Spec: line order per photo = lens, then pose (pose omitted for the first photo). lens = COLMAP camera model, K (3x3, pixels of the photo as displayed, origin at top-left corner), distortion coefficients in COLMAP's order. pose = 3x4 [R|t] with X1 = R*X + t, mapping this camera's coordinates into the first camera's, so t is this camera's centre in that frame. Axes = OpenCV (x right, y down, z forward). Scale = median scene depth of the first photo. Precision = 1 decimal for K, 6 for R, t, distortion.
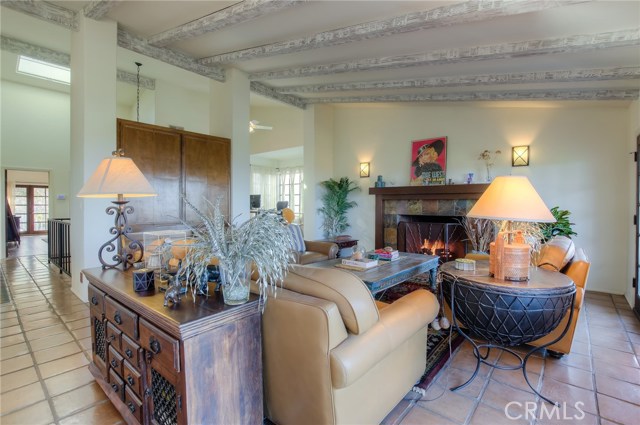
lens RADIAL K [[302.2, 0, 338.8], [0, 302.2, 207.0], [0, 0, 1]] dist [-0.015221, 0.001395]
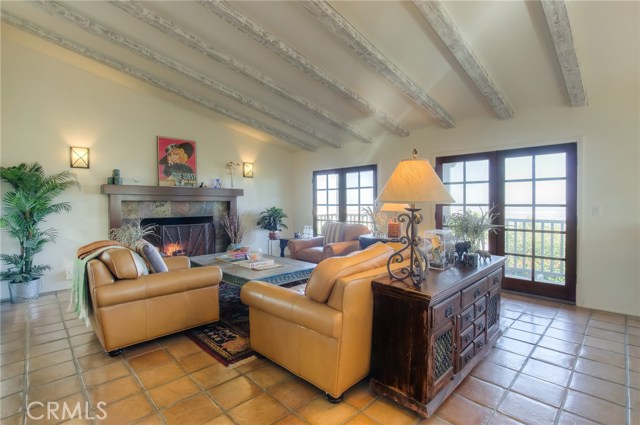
lens RADIAL K [[302.2, 0, 320.9], [0, 302.2, 210.0], [0, 0, 1]] dist [-0.015221, 0.001395]
pose [[0.109004, -0.026505, 0.993688, -0.626032], [0.014174, 0.999584, 0.025108, -0.014185], [-0.993940, 0.011348, 0.109335, 0.439197]]
